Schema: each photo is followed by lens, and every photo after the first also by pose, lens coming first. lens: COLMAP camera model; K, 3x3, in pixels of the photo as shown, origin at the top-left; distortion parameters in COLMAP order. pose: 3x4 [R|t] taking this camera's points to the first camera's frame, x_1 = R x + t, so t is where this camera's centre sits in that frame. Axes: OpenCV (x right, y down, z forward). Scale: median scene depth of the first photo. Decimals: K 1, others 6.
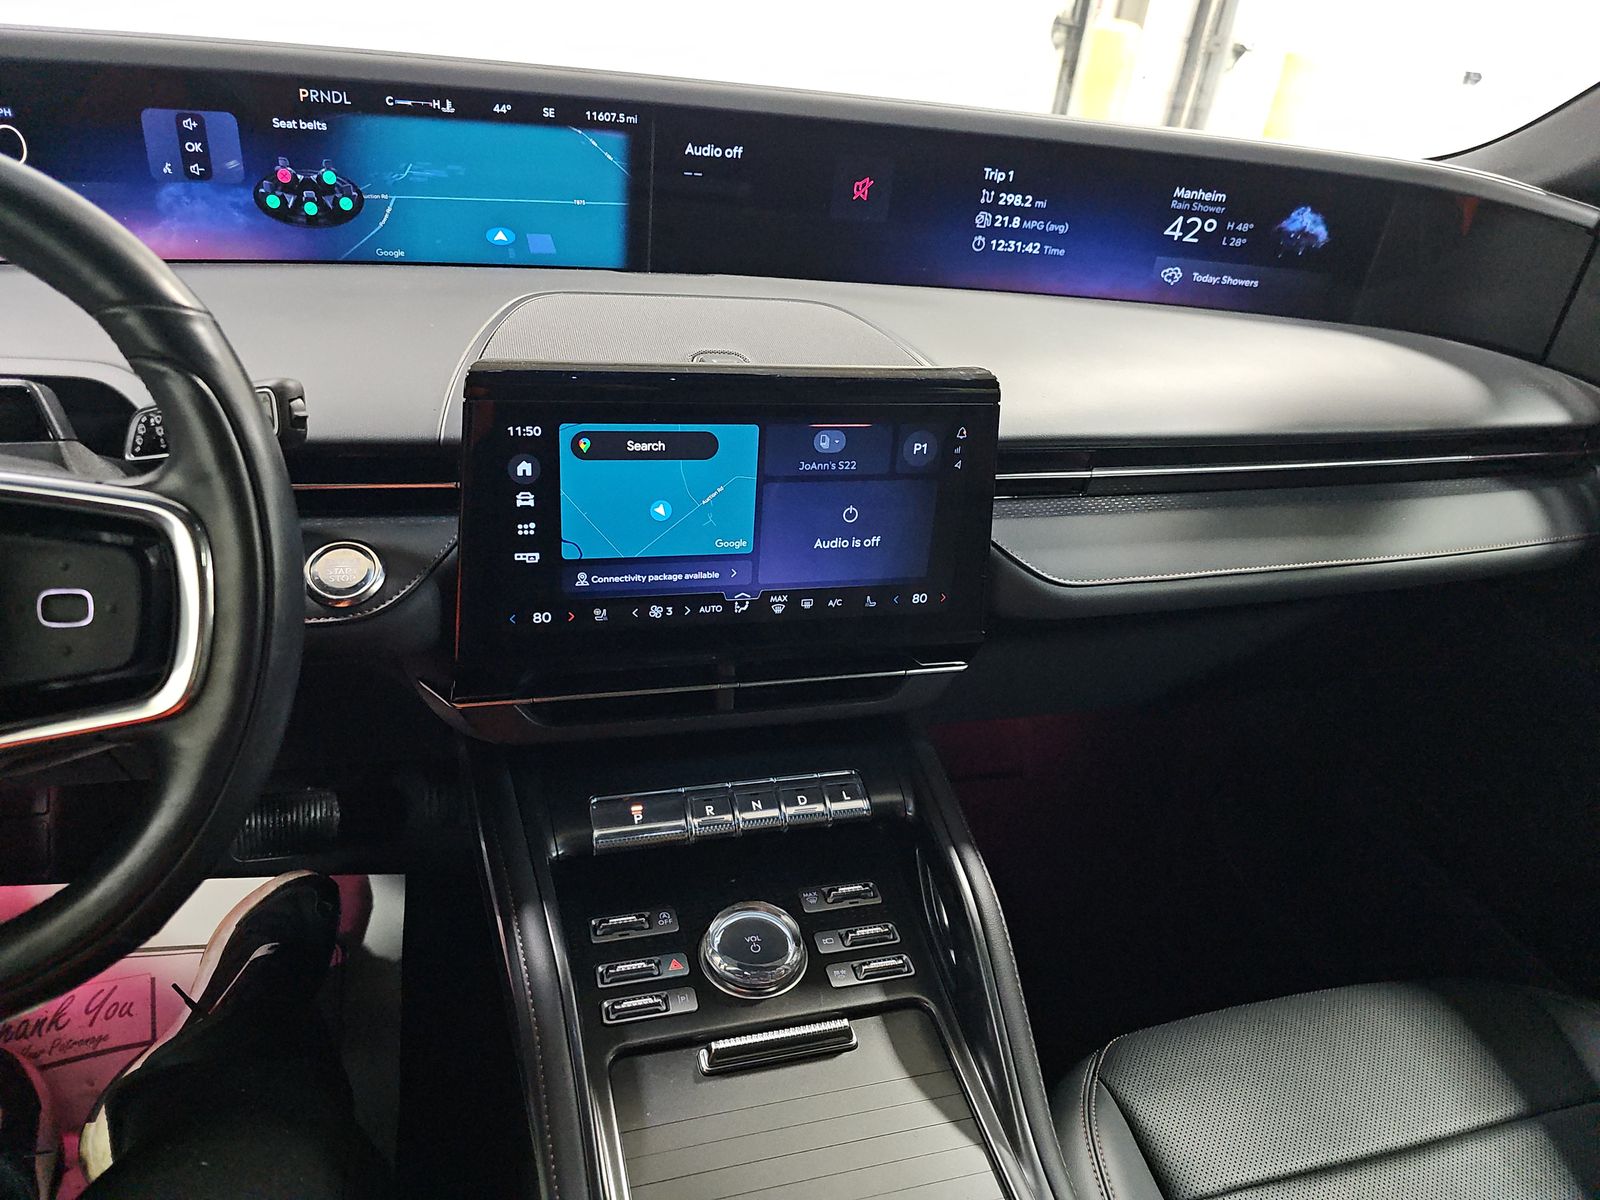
lens RADIAL K [[1070.0, 0, 800.0], [0, 1070.0, 600.0], [0, 0, 1]] dist [0.070719, -0.073255]
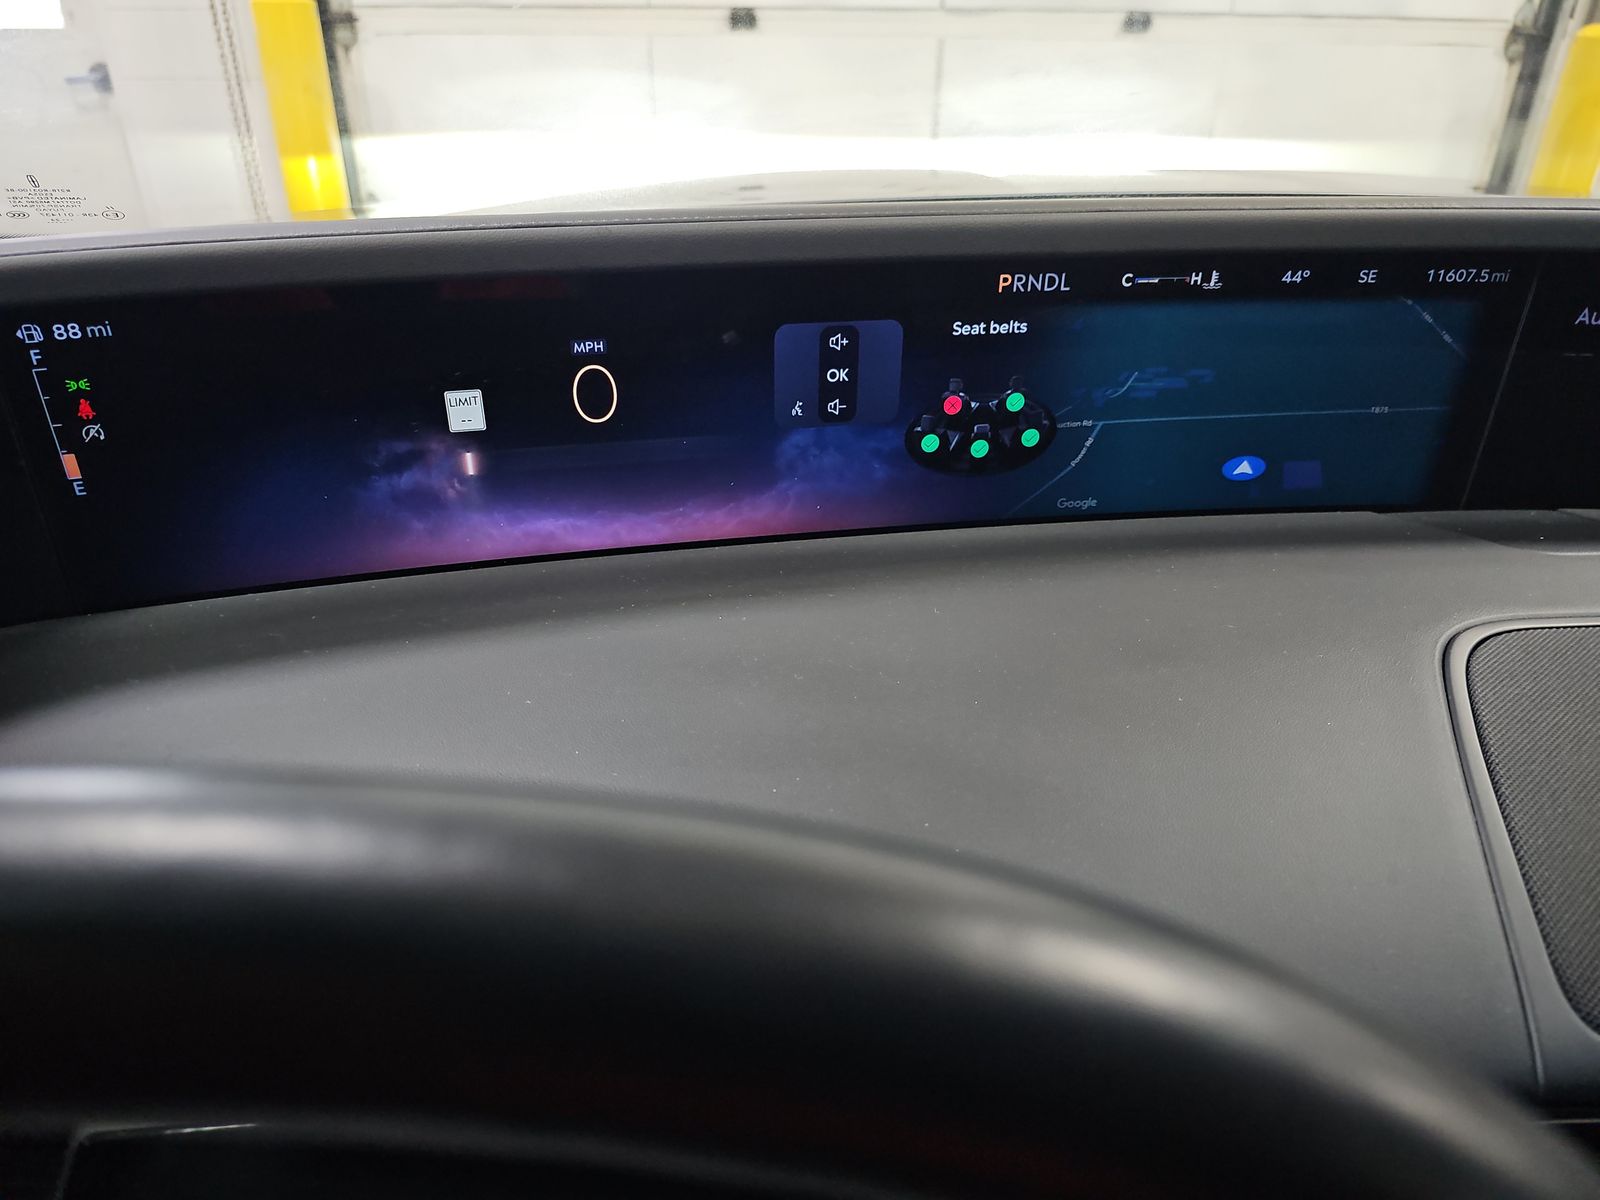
lens RADIAL K [[1104.9, 0, 801.1], [0, 1104.9, 607.2], [0, 0, 1]] dist [-0.001446, -0.006592]
pose [[0.968822, 0.025749, -0.246415, -0.408746], [-0.034703, 0.998883, -0.032061, -0.254854], [0.245314, 0.039613, 0.968634, 0.366416]]
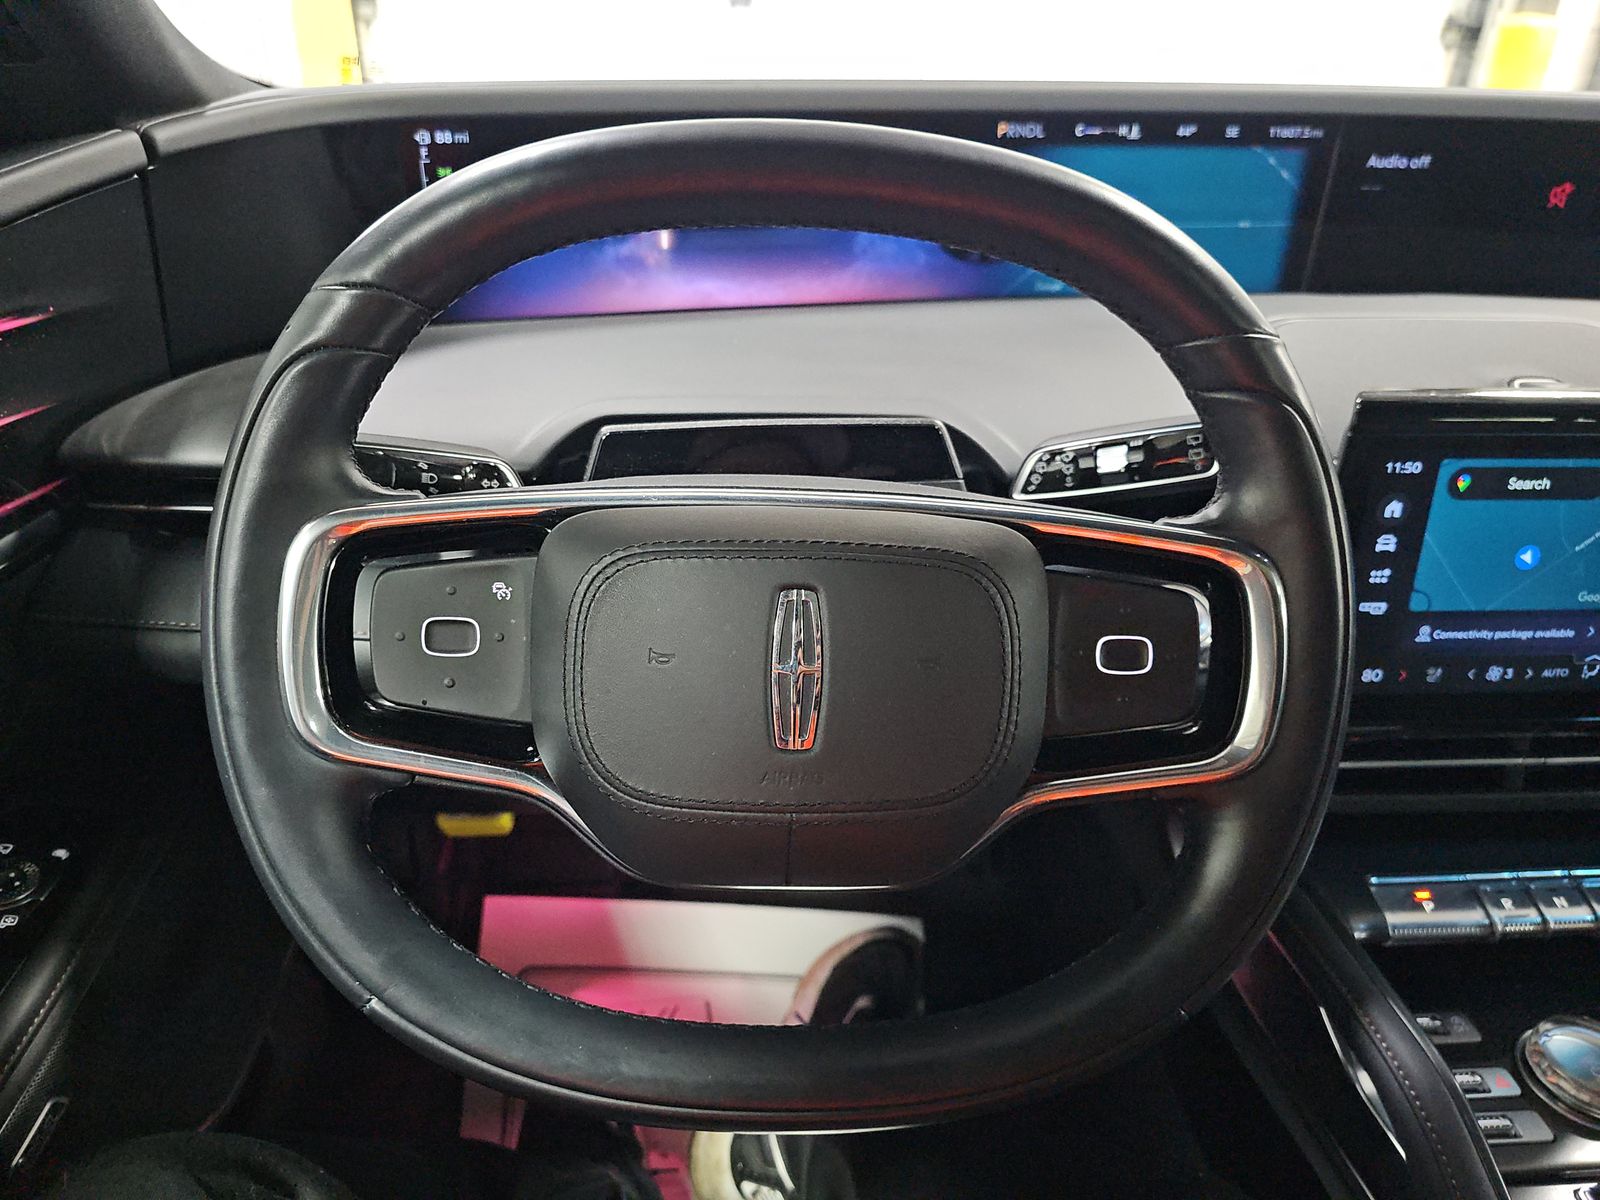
lens RADIAL K [[1104.9, 0, 801.1], [0, 1104.9, 607.2], [0, 0, 1]] dist [-0.001446, -0.006592]
pose [[0.974309, 0.028591, -0.223392, -0.398602], [-0.035497, 0.999006, -0.026958, 0.001123], [0.222399, 0.034196, 0.974356, -0.001105]]
